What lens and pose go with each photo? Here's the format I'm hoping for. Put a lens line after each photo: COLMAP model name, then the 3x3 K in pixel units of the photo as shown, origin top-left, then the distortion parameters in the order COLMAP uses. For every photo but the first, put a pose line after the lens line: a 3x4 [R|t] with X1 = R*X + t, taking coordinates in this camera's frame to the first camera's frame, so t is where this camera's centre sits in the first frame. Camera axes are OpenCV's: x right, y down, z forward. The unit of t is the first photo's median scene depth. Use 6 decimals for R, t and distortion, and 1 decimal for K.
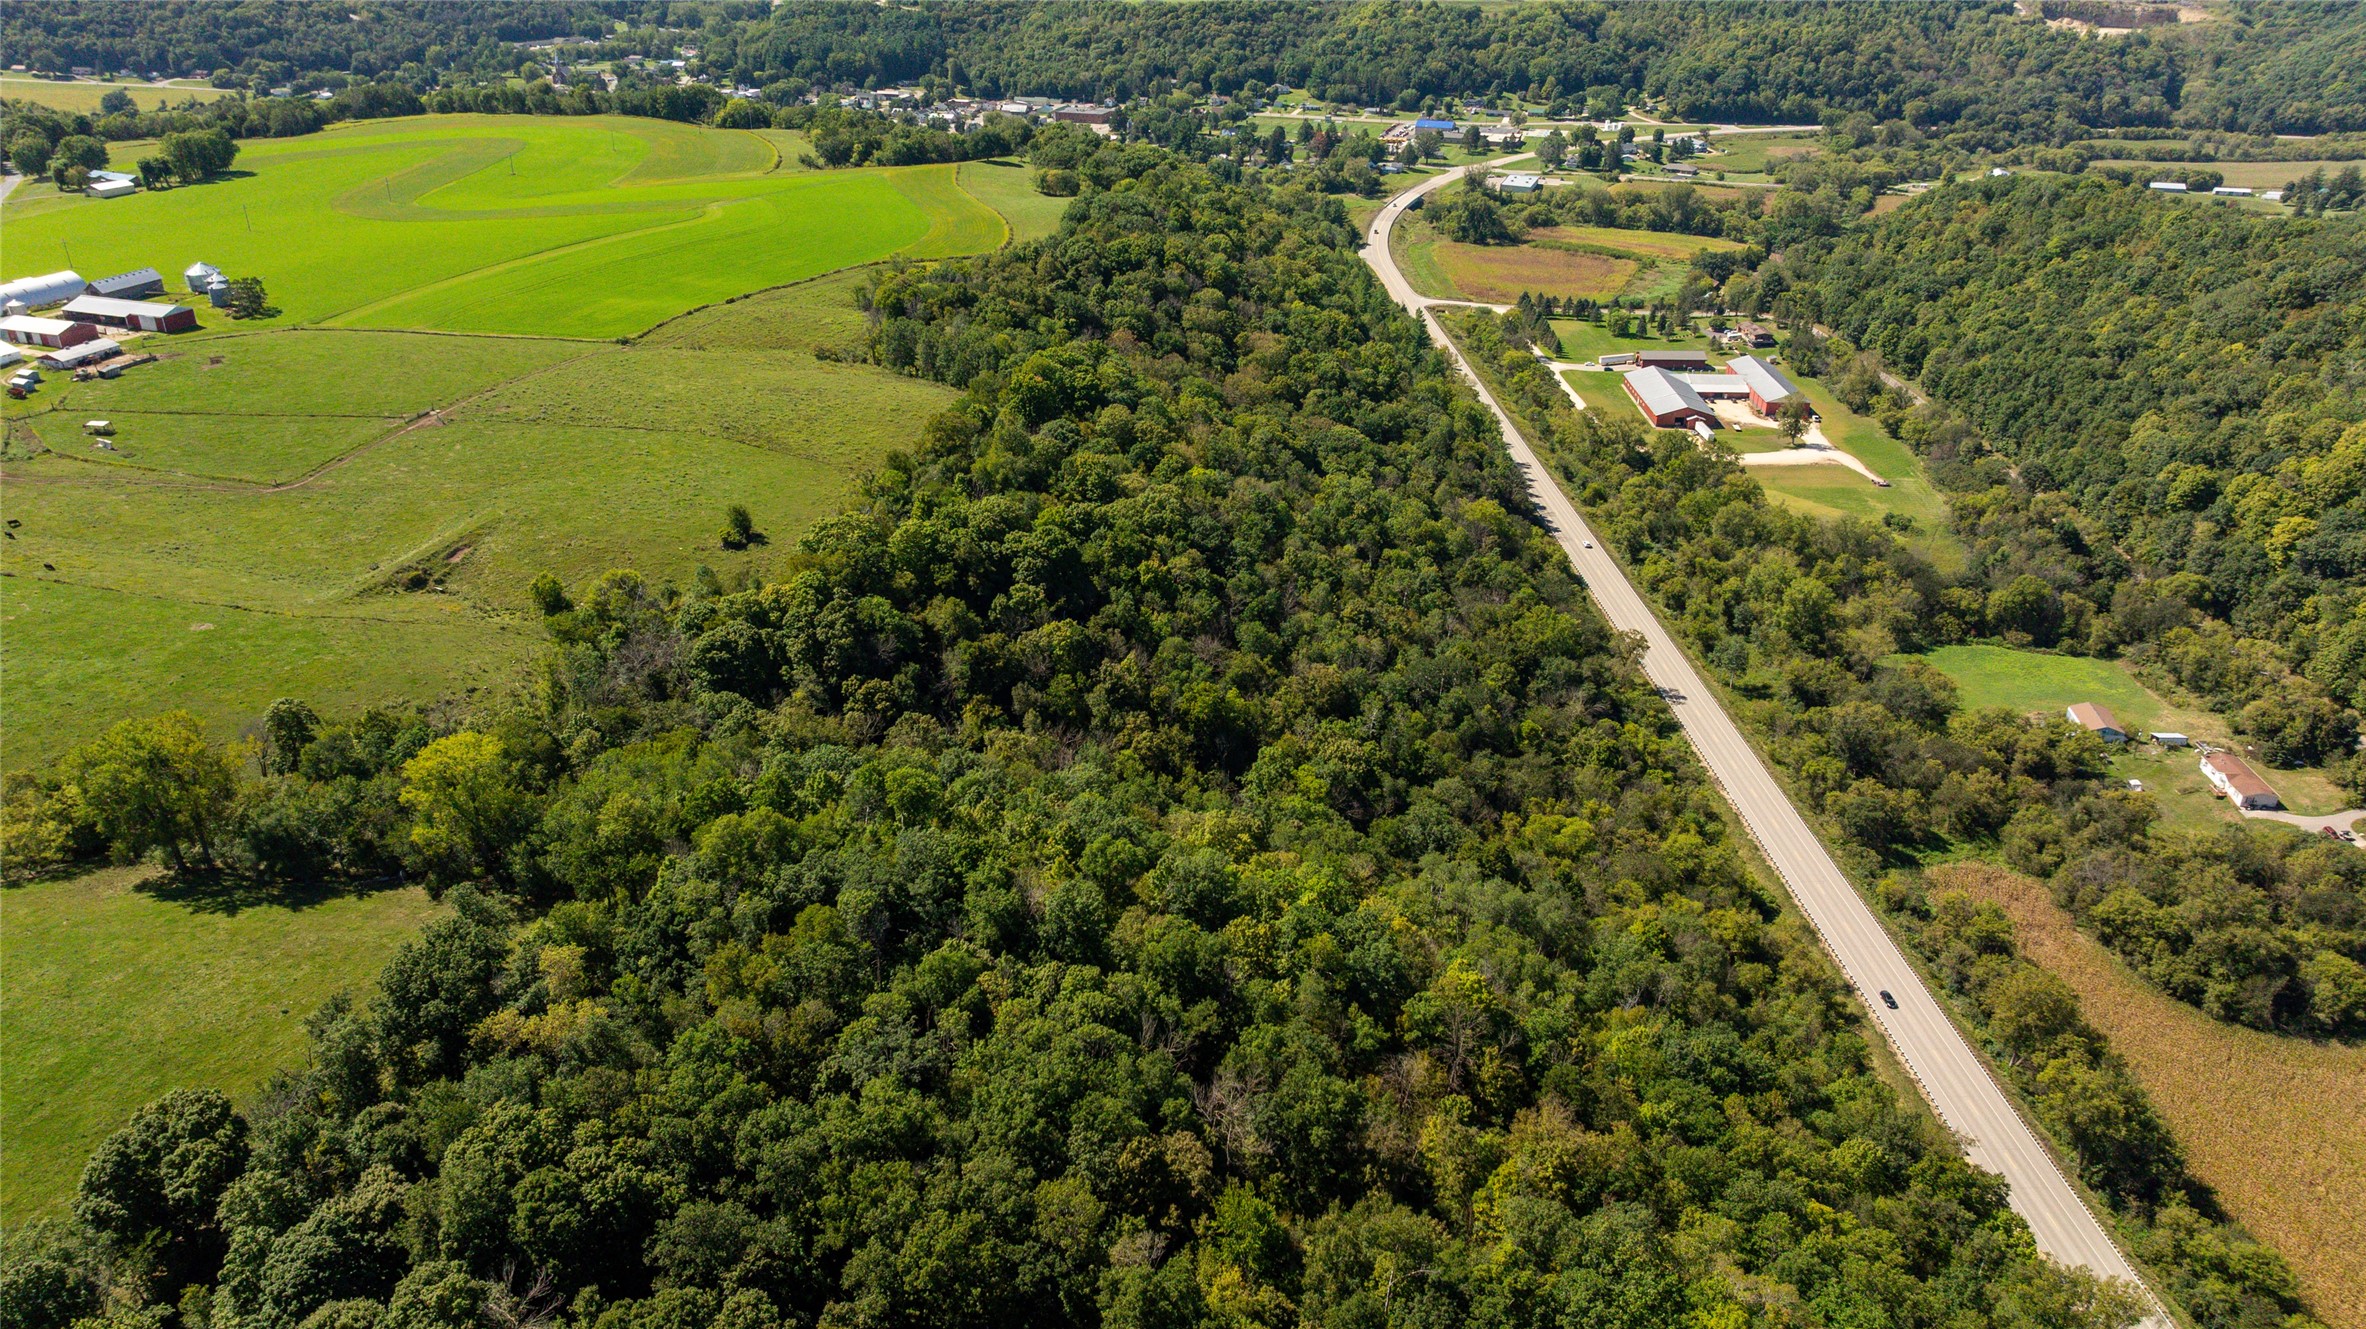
lens RADIAL K [[1659.5, 0, 1183.0], [0, 1659.5, 664.5], [0, 0, 1]] dist [-0.063076, 0.082220]
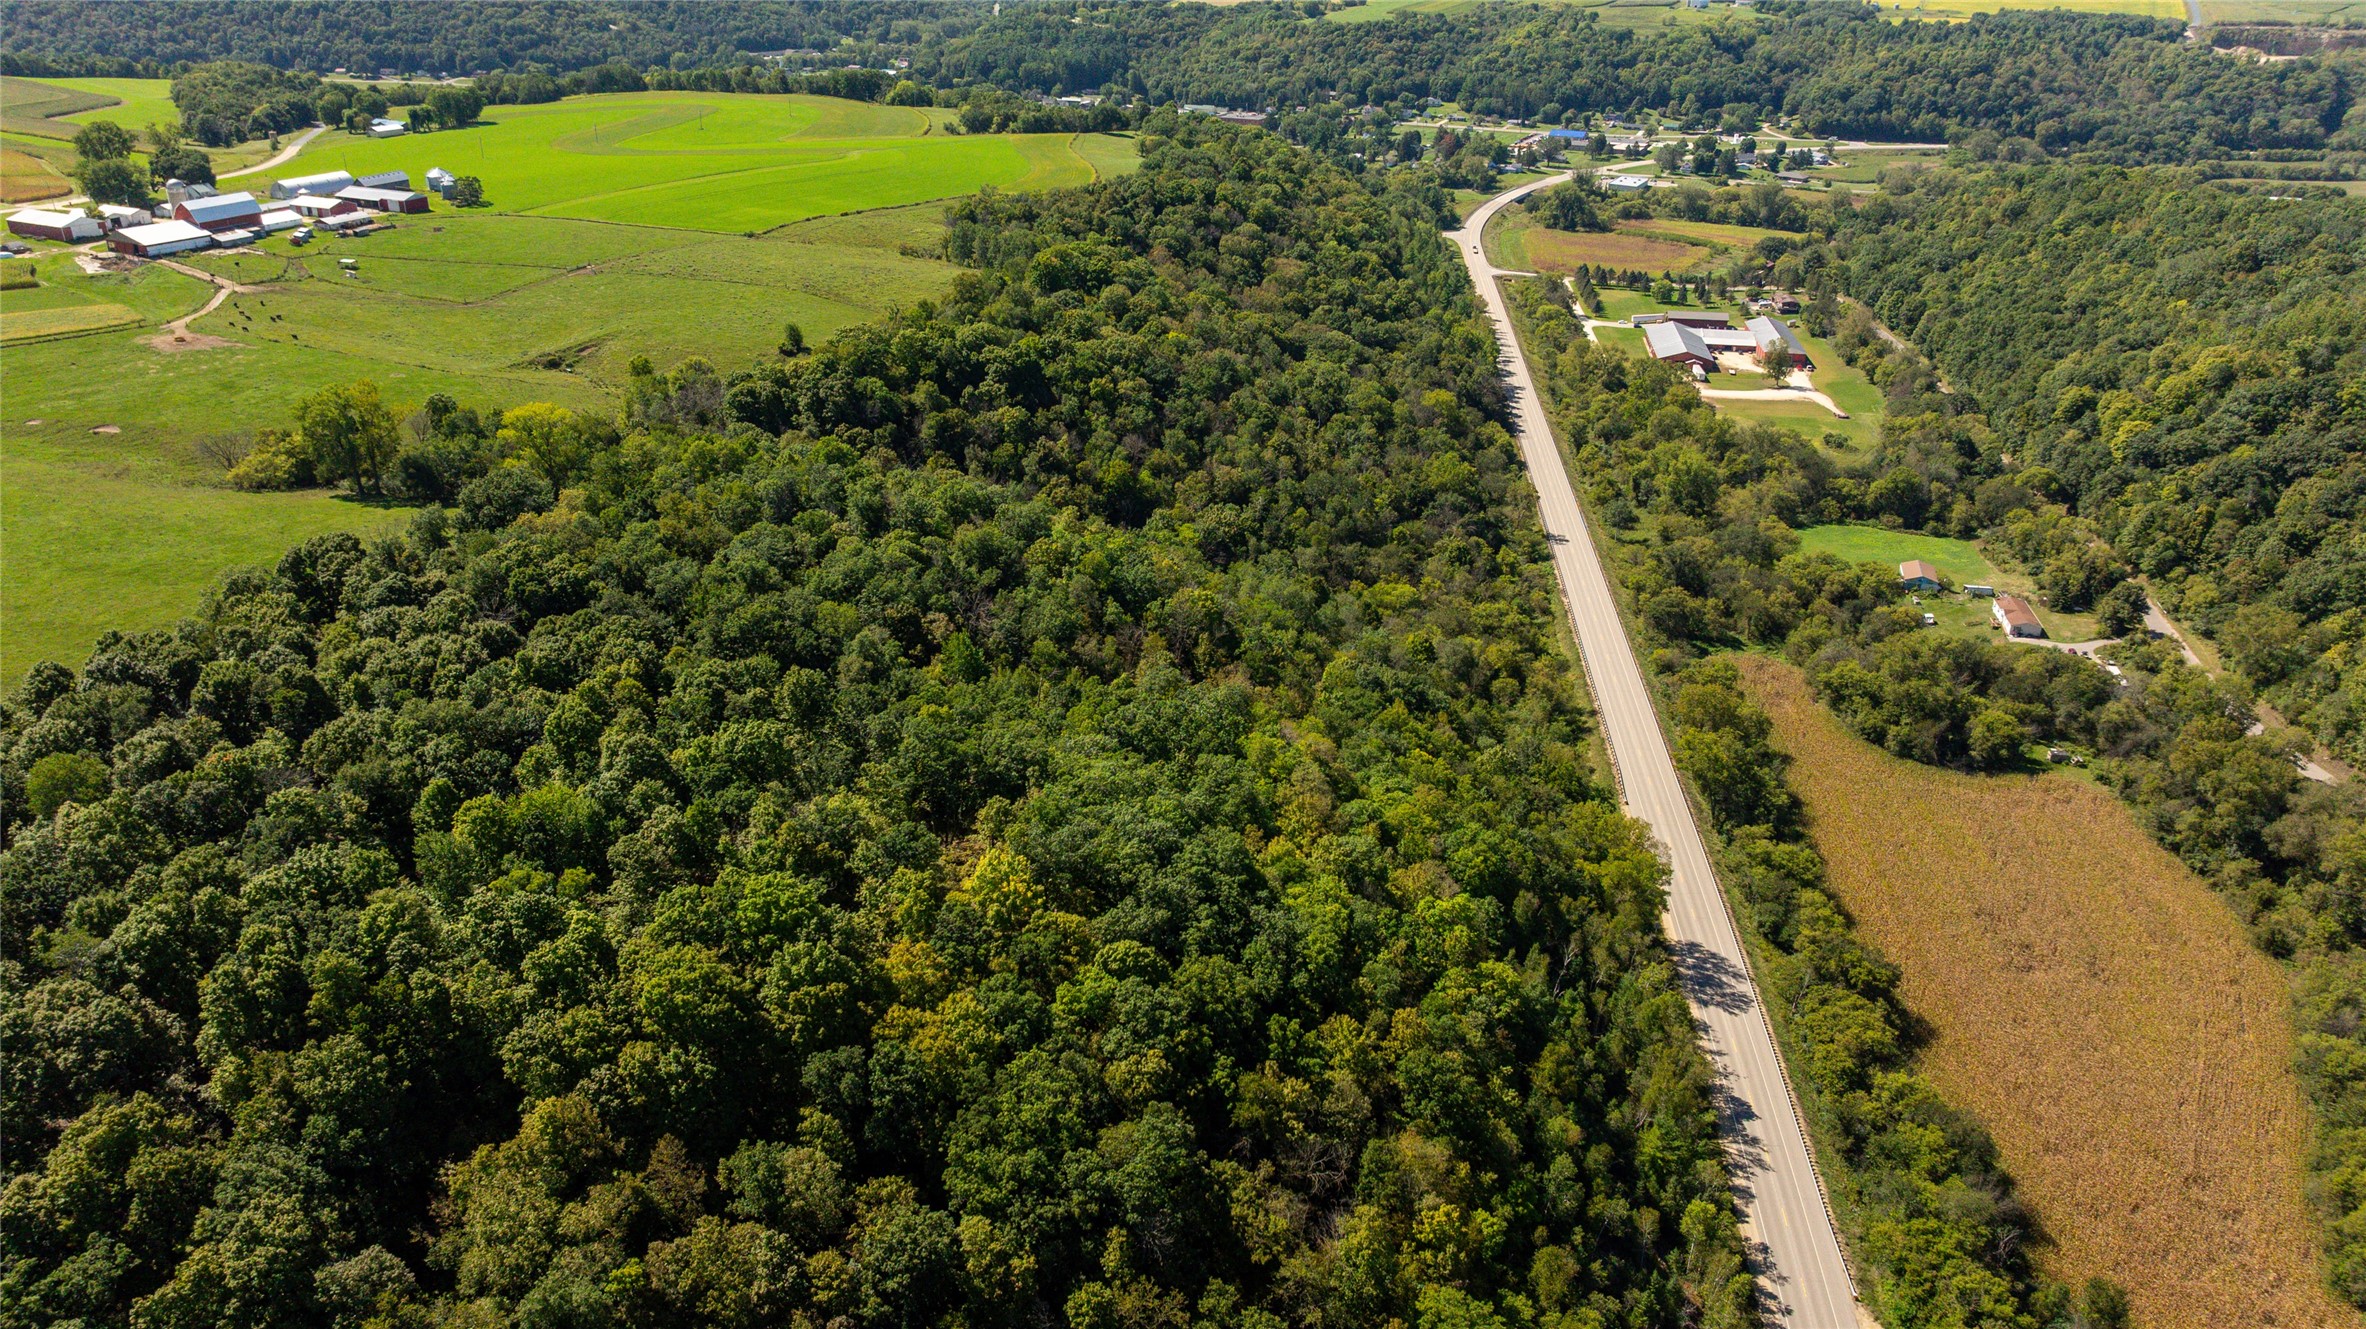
lens RADIAL K [[1659.5, 0, 1183.0], [0, 1659.5, 664.5], [0, 0, 1]] dist [-0.063076, 0.082220]
pose [[0.990477, 0.061059, -0.123397, 0.112860], [-0.064017, 0.997746, -0.020140, 0.094051], [0.121890, 0.027848, 0.992153, -0.133524]]
